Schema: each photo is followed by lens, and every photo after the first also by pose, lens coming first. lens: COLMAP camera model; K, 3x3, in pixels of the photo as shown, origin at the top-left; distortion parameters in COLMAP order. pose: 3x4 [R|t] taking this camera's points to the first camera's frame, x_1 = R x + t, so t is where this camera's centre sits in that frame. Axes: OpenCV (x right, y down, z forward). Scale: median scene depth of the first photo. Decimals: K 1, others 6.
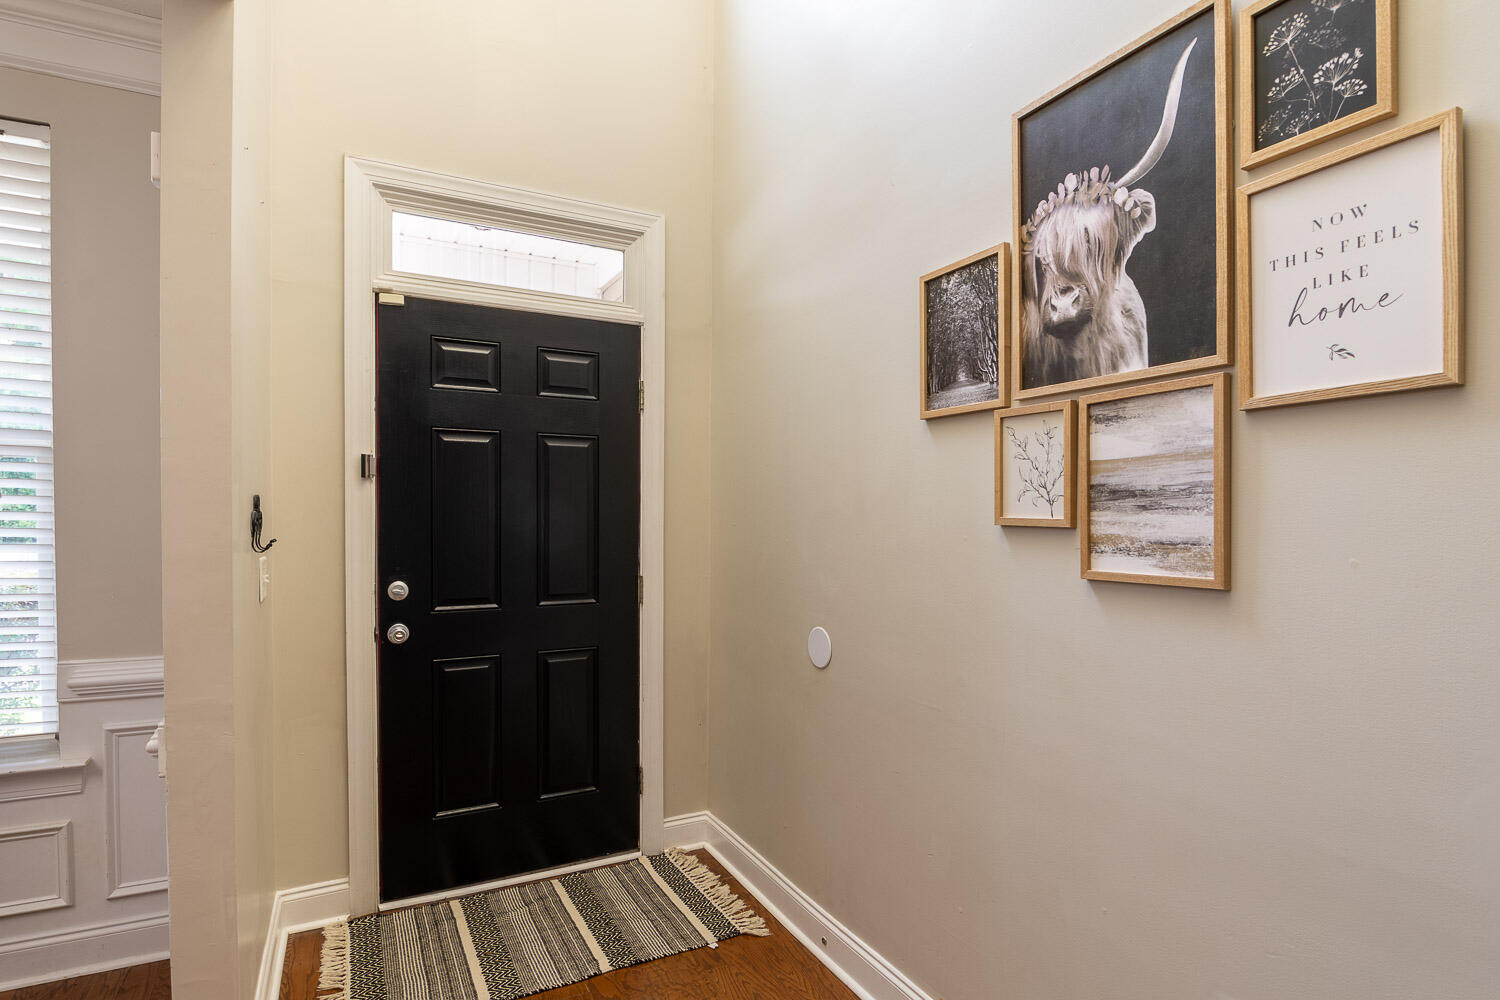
lens RADIAL K [[760.8, 0, 776.3], [0, 760.8, 523.1], [0, 0, 1]] dist [-0.008831, -0.005569]
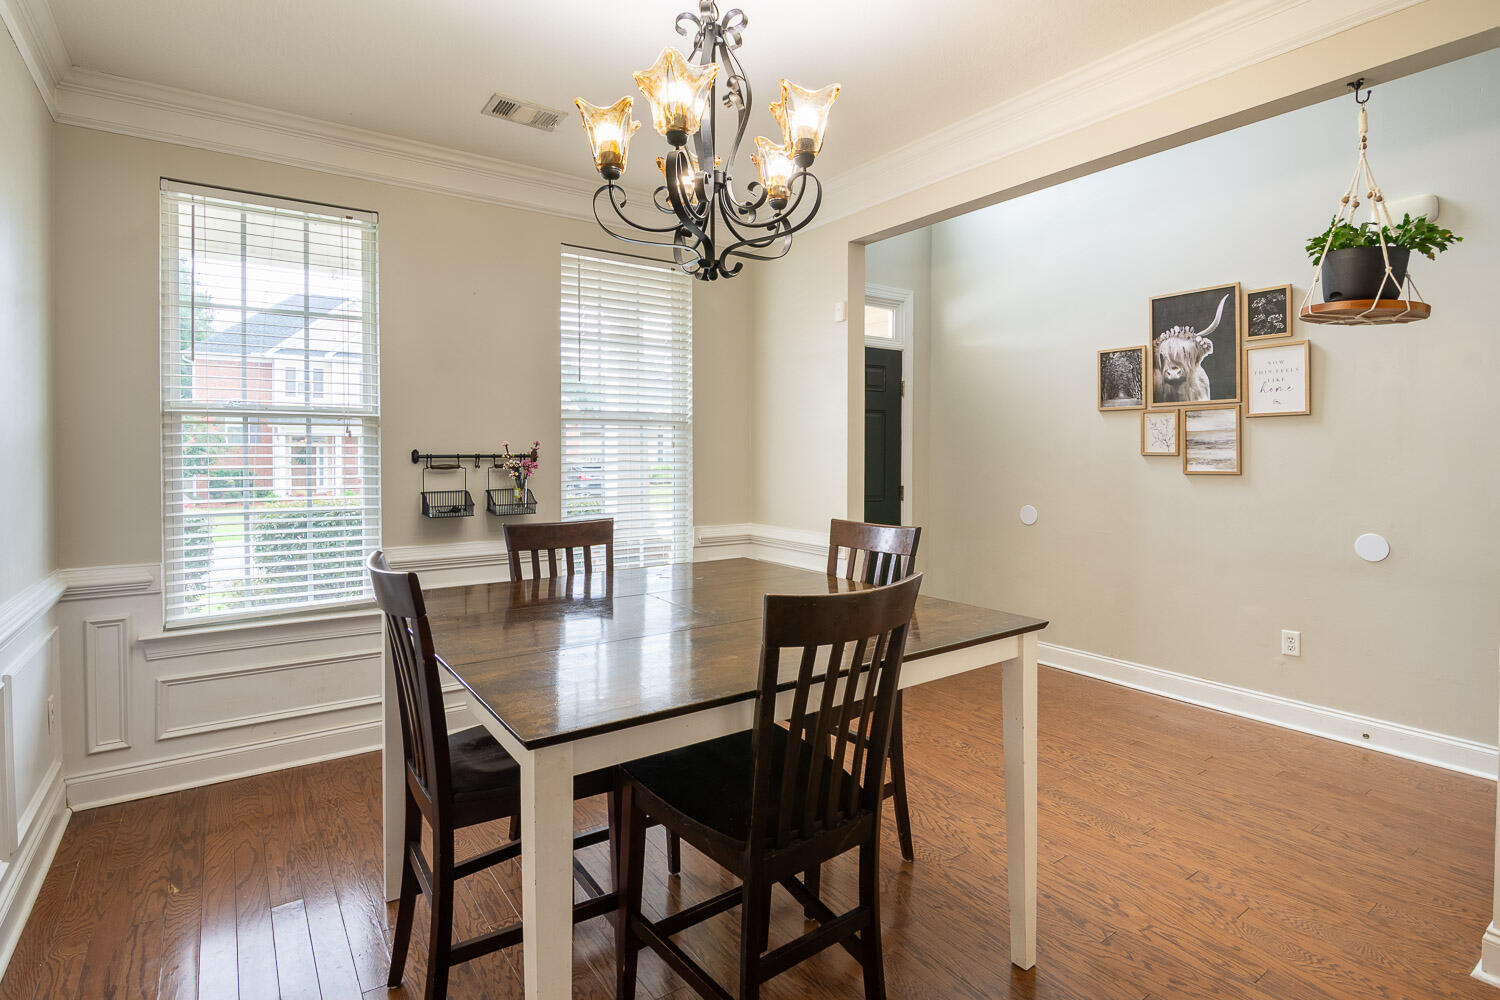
lens RADIAL K [[760.8, 0, 758.1], [0, 760.8, 458.1], [0, 0, 1]] dist [-0.008831, -0.005569]
pose [[0.990499, -0.011403, 0.137045, -1.479052], [0.011721, 0.999930, -0.001515, 0.002820], [-0.137018, 0.003107, 0.990564, -1.493270]]
